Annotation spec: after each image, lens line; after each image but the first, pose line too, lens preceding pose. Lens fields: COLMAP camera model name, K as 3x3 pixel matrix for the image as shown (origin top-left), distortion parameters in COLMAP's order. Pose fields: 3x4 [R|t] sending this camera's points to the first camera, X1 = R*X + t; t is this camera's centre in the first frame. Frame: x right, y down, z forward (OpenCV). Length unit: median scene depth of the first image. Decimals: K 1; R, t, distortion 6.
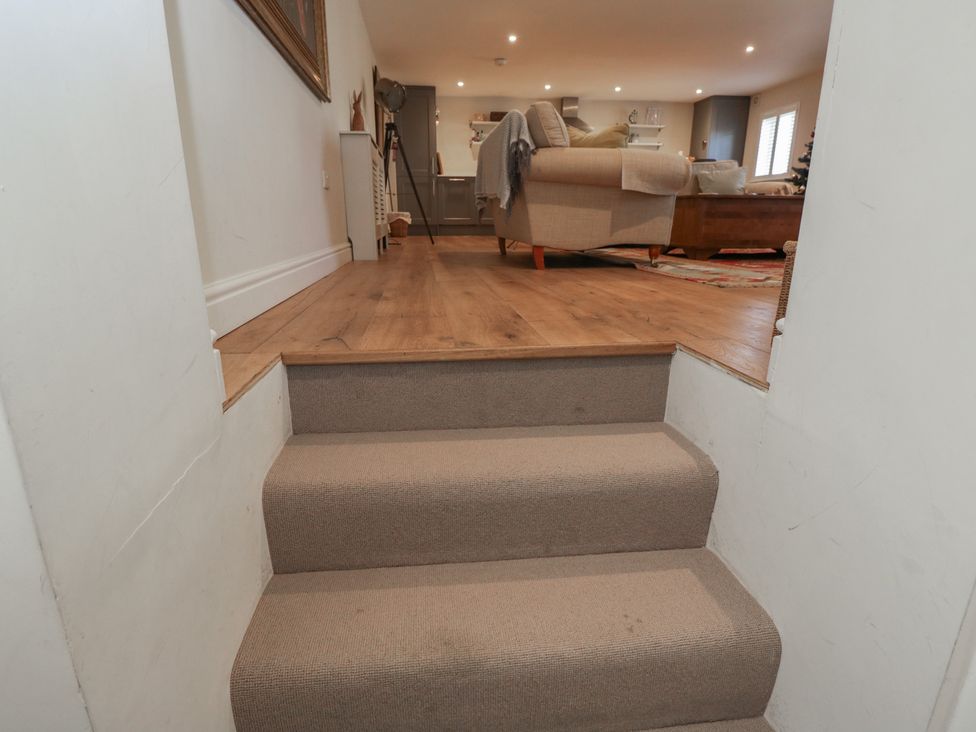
lens RADIAL K [[516.9, 0, 488.0], [0, 516.9, 366.0], [0, 0, 1]] dist [-0.014184, -0.000745]
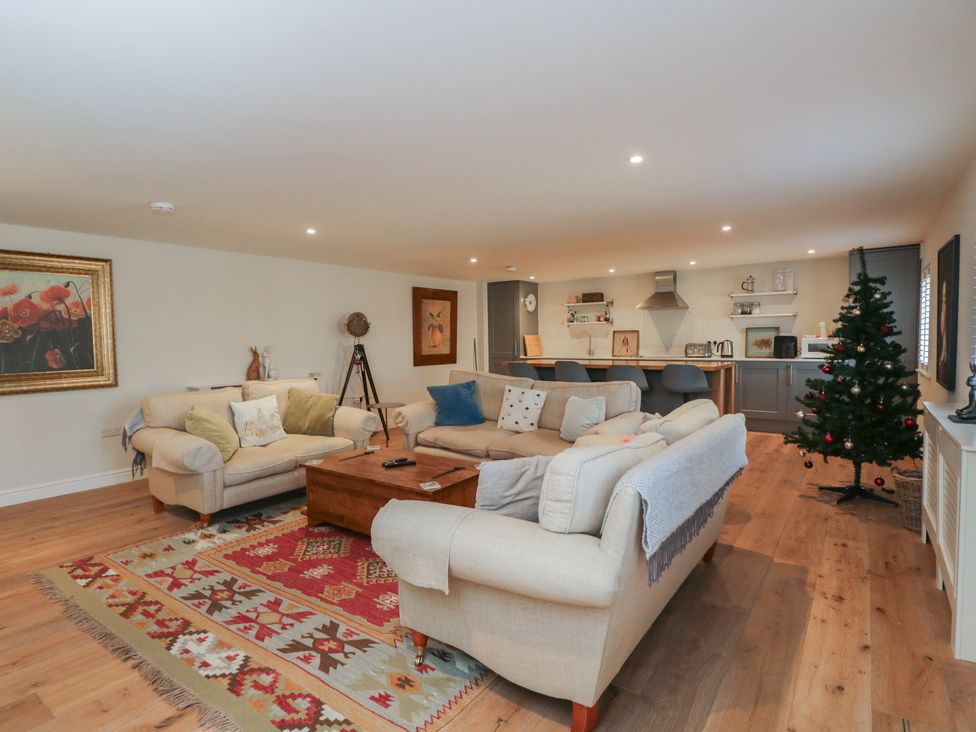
lens RADIAL K [[520.1, 0, 485.7], [0, 520.1, 369.4], [0, 0, 1]] dist [-0.004768, -0.002012]
pose [[0.734583, 0.029127, -0.677894, 0.559163], [-0.172473, 0.974278, -0.145035, -0.173758], [0.656233, 0.223458, 0.720712, 0.184542]]
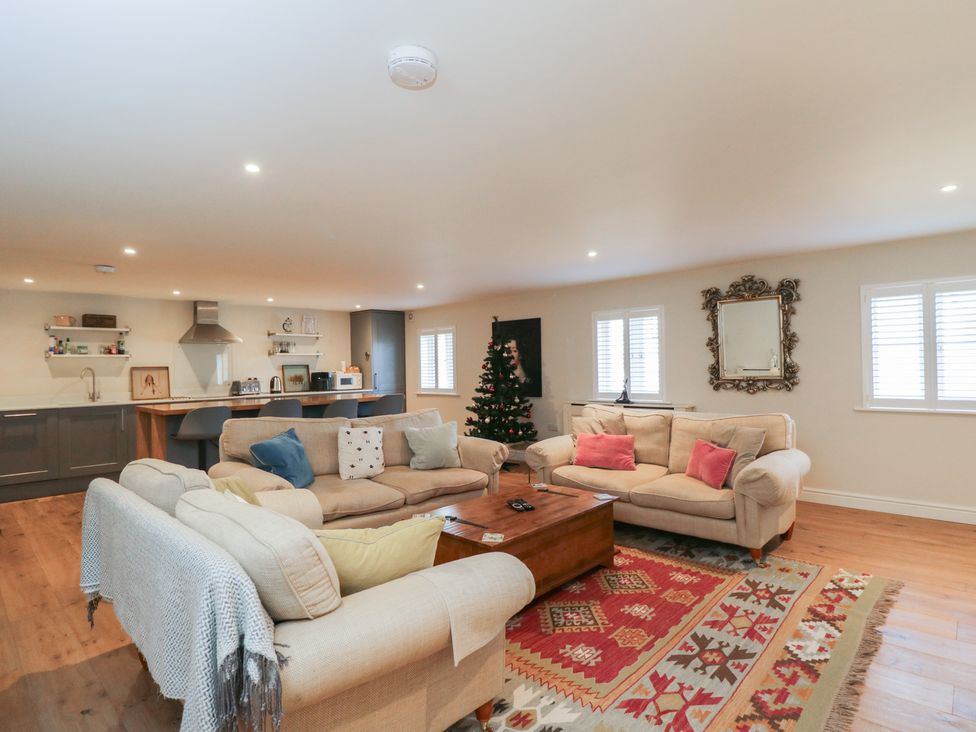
lens RADIAL K [[520.1, 0, 485.7], [0, 520.1, 369.4], [0, 0, 1]] dist [-0.004768, -0.002012]
pose [[0.776784, -0.017191, 0.629532, -0.014961], [0.190849, 0.959047, -0.209300, -0.169354], [-0.600153, 0.282726, 0.748253, 0.162330]]
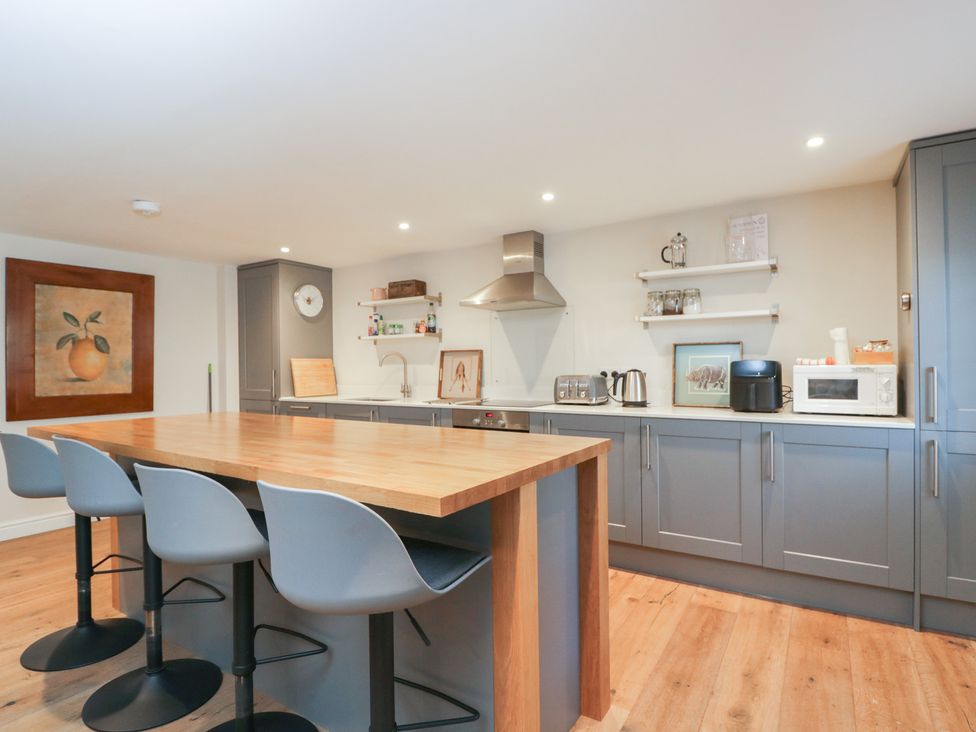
lens RADIAL K [[520.1, 0, 485.7], [0, 520.1, 369.4], [0, 0, 1]] dist [-0.004768, -0.002012]
pose [[0.769187, -0.001814, -0.639021, 0.438333], [-0.164618, 0.965683, -0.200891, -0.314157], [0.617456, 0.259718, 0.742492, 0.683348]]
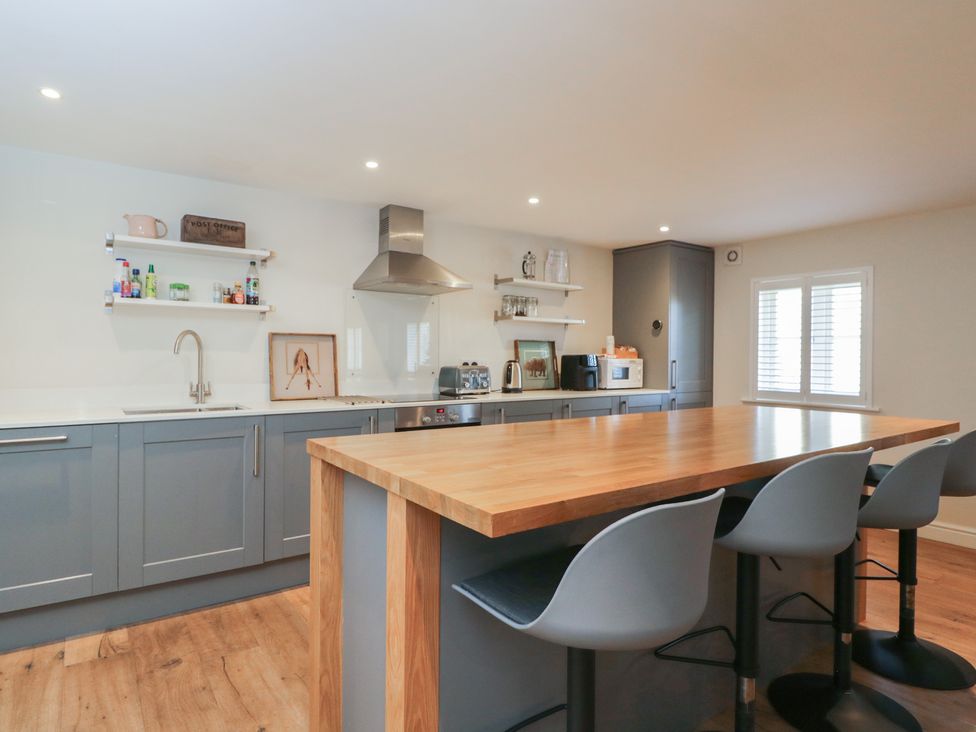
lens RADIAL K [[567.0, 0, 487.8], [0, 567.0, 351.7], [0, 0, 1]] dist [0.028722, -0.000889]
pose [[0.873009, 0.011293, 0.487573, -0.002300], [0.124035, 0.961719, -0.244362, -0.299474], [-0.471668, 0.273806, 0.838188, 0.632792]]
